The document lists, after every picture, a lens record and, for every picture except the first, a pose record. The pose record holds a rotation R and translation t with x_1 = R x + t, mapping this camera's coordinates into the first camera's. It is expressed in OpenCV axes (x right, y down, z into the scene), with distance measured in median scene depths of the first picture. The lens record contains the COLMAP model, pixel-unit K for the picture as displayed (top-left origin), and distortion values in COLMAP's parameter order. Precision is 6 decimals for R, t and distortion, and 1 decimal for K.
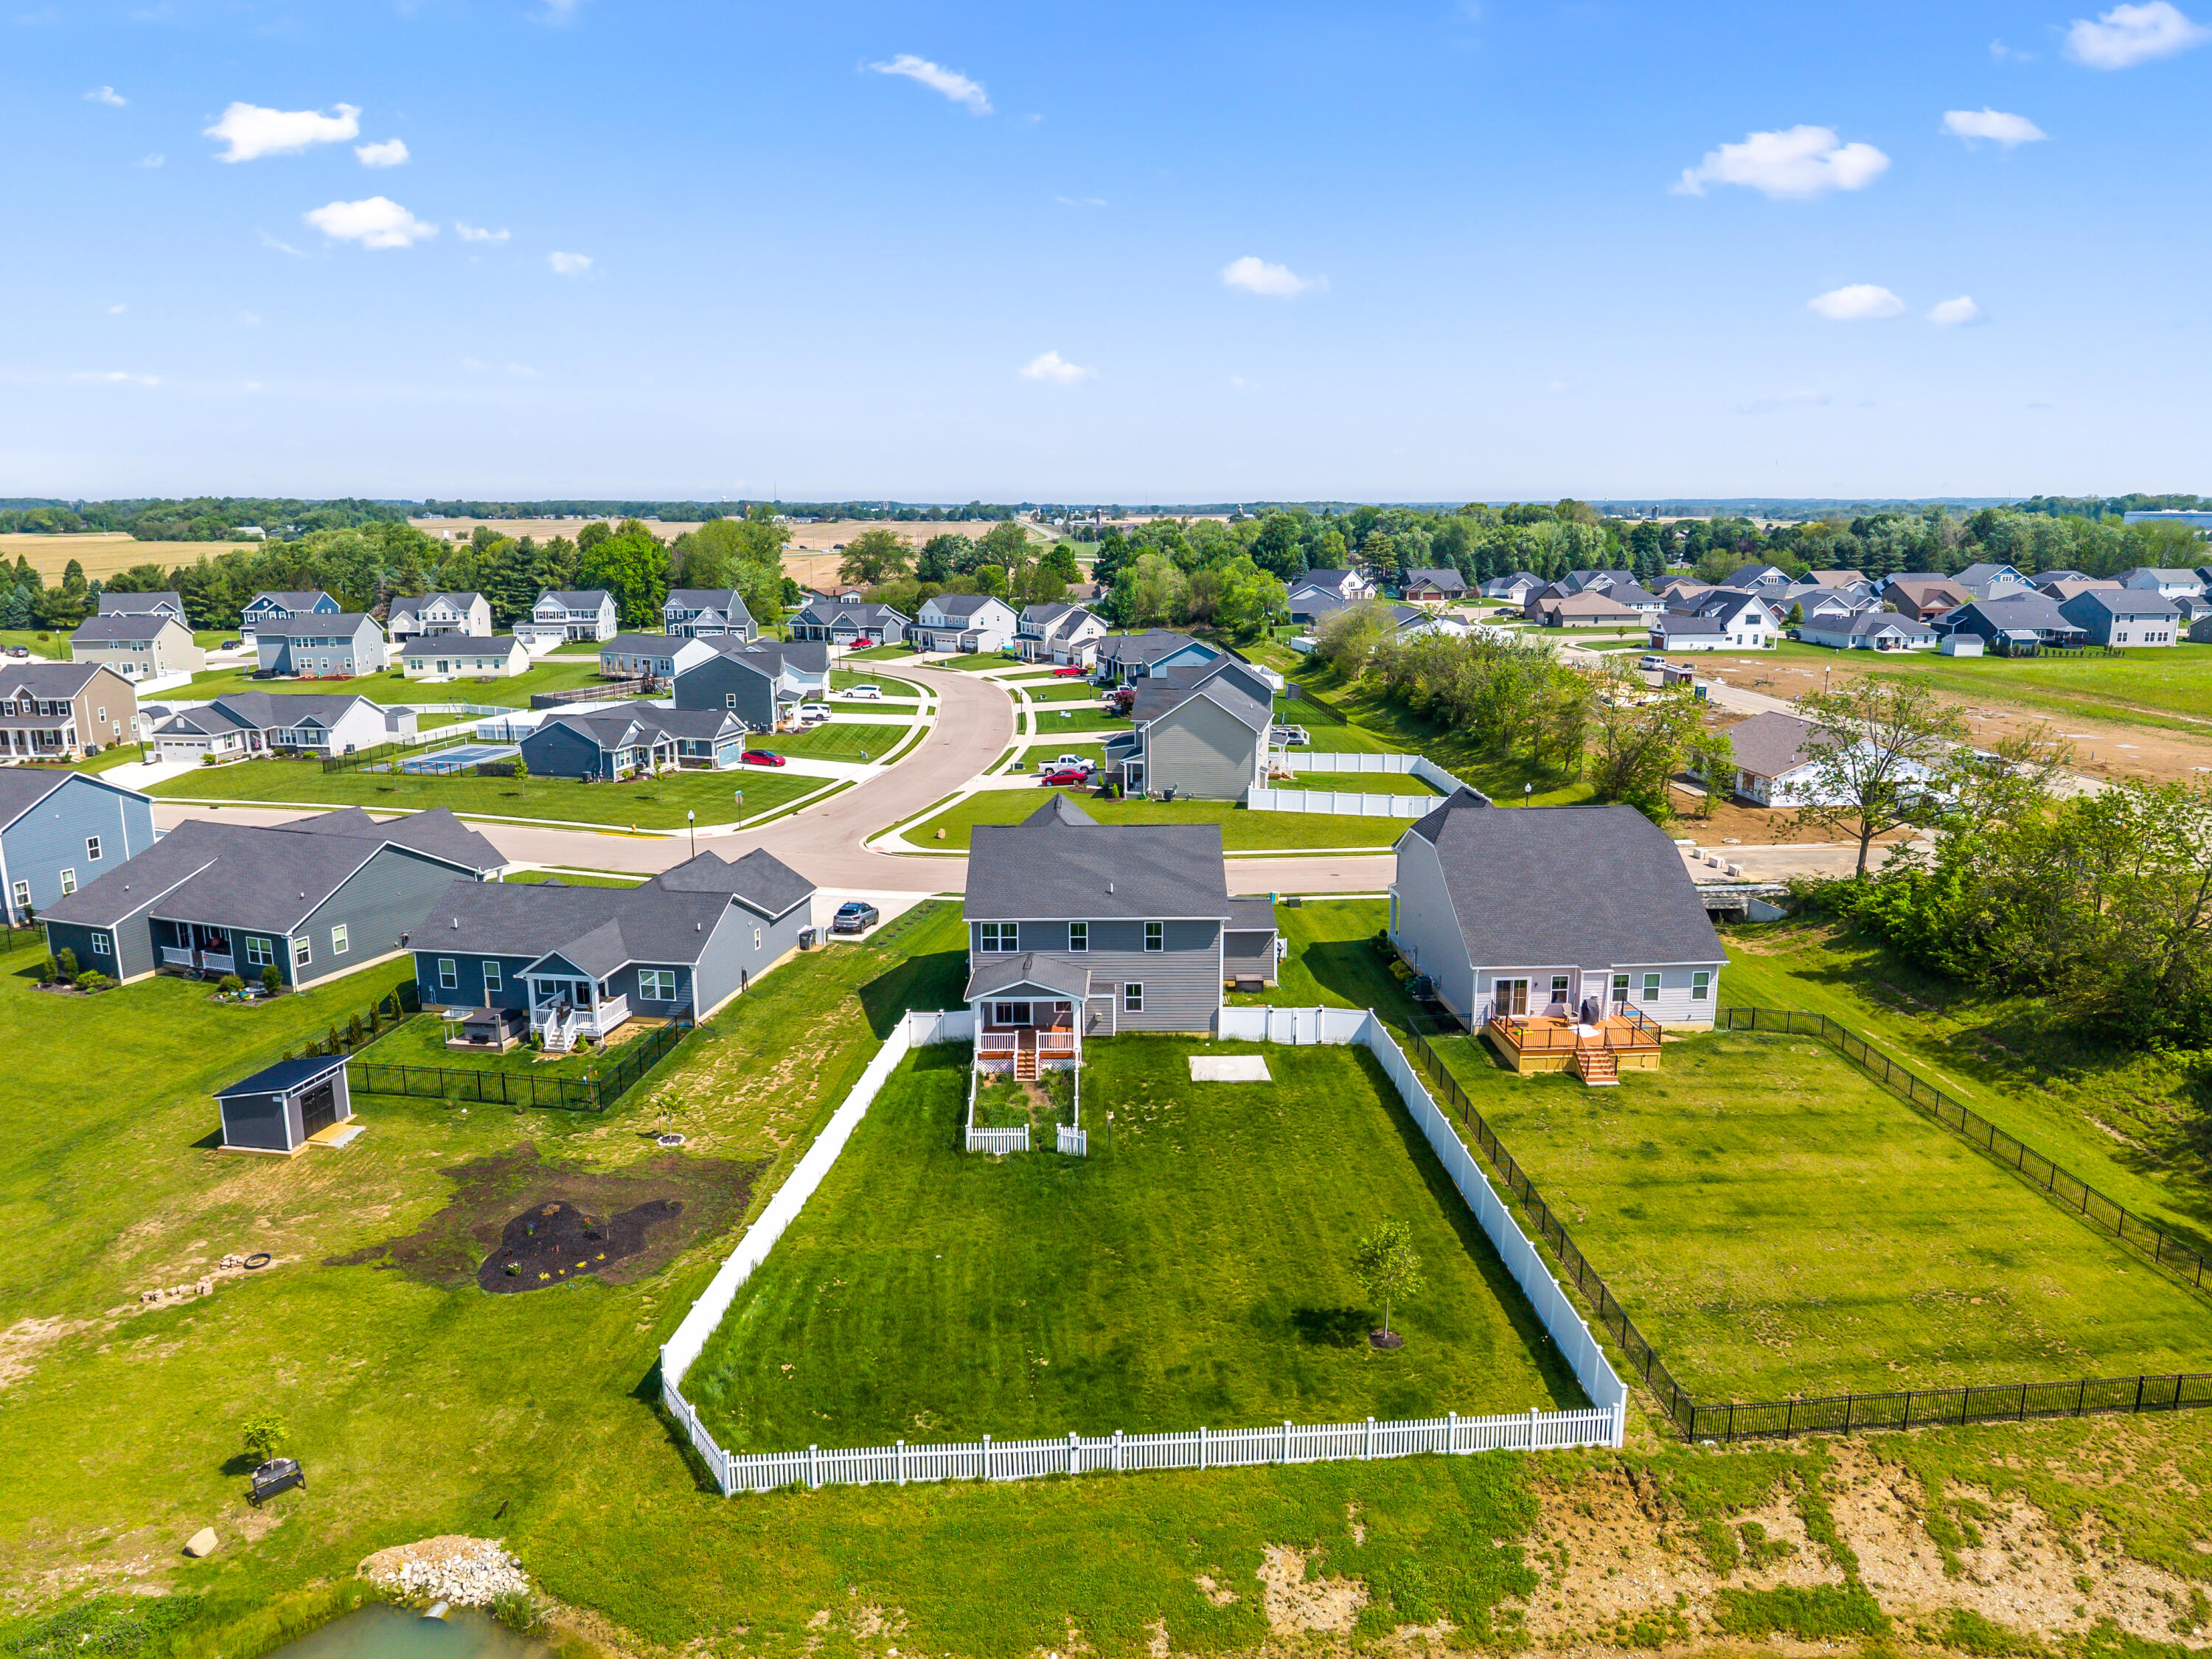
lens RADIAL K [[1512.5, 0, 1178.9], [0, 1512.5, 833.4], [0, 0, 1]] dist [0.032208, -0.039745]
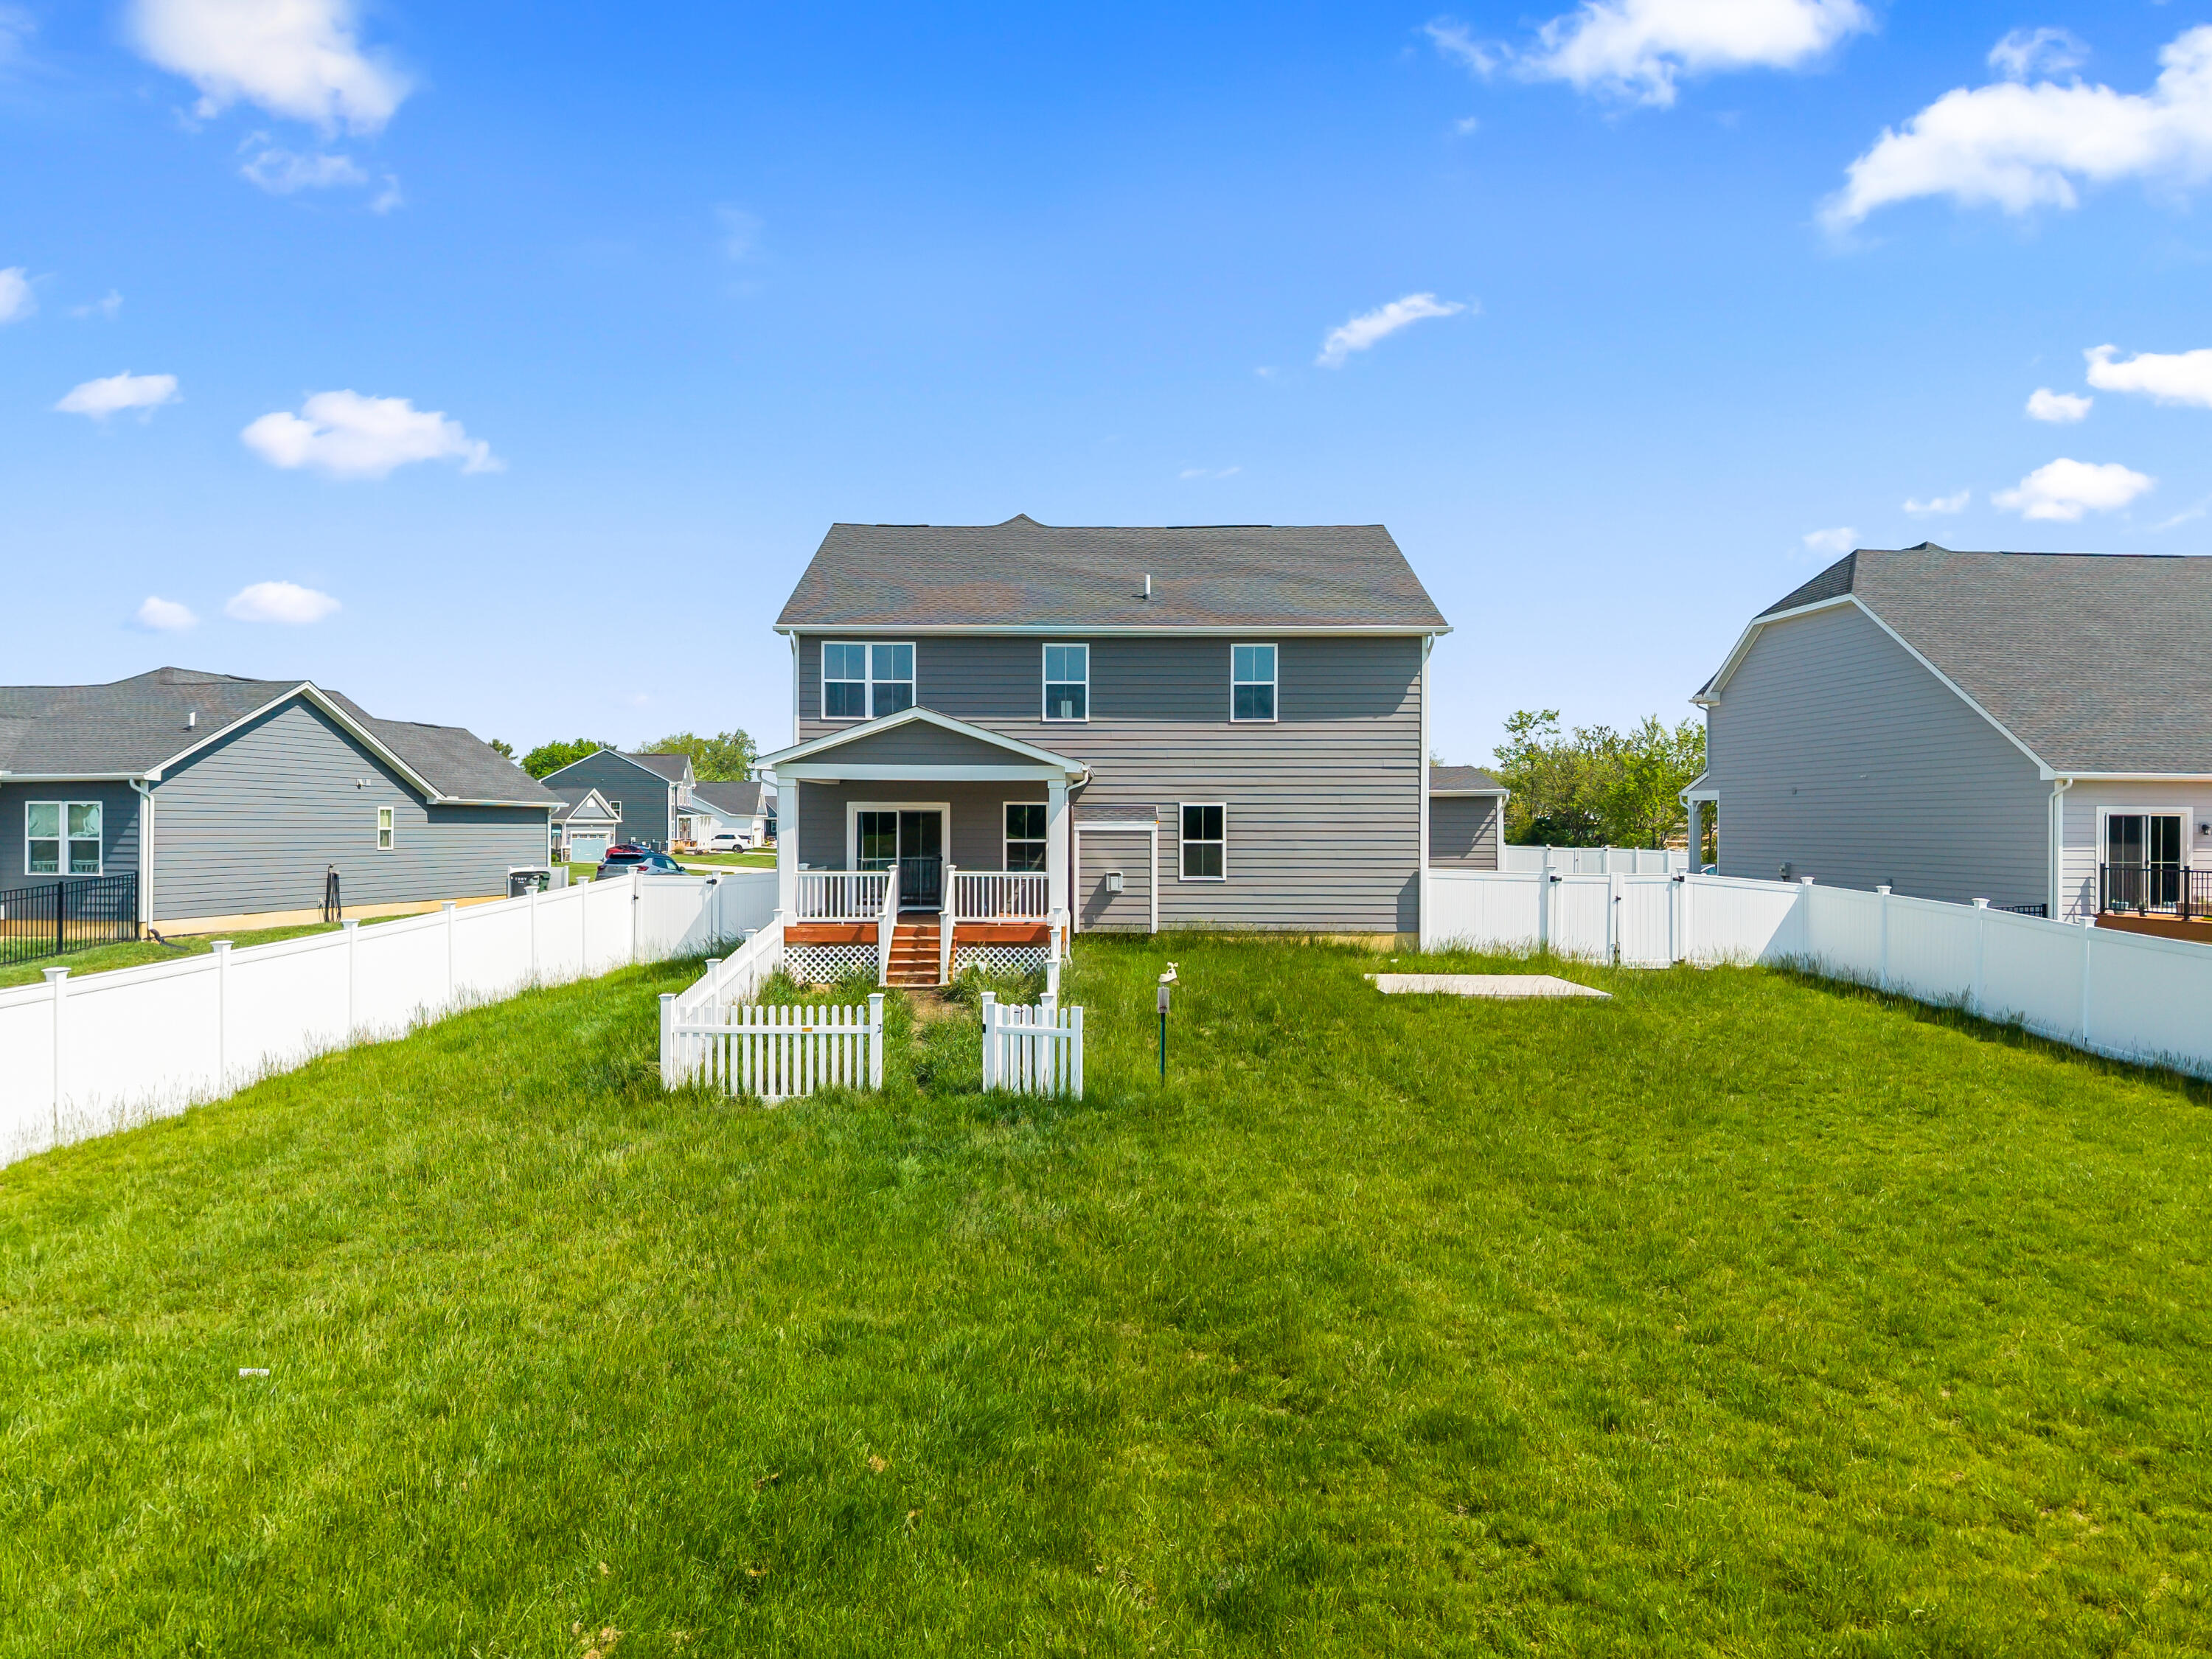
lens RADIAL K [[1481.8, 0, 1106.0], [0, 1481.8, 829.5], [0, 0, 1]] dist [0.091646, -0.130535]
pose [[0.998869, -0.014054, -0.045430, -0.037557], [0.003635, 0.975103, -0.221724, 0.192207], [0.047415, 0.221308, 0.974051, 0.614369]]
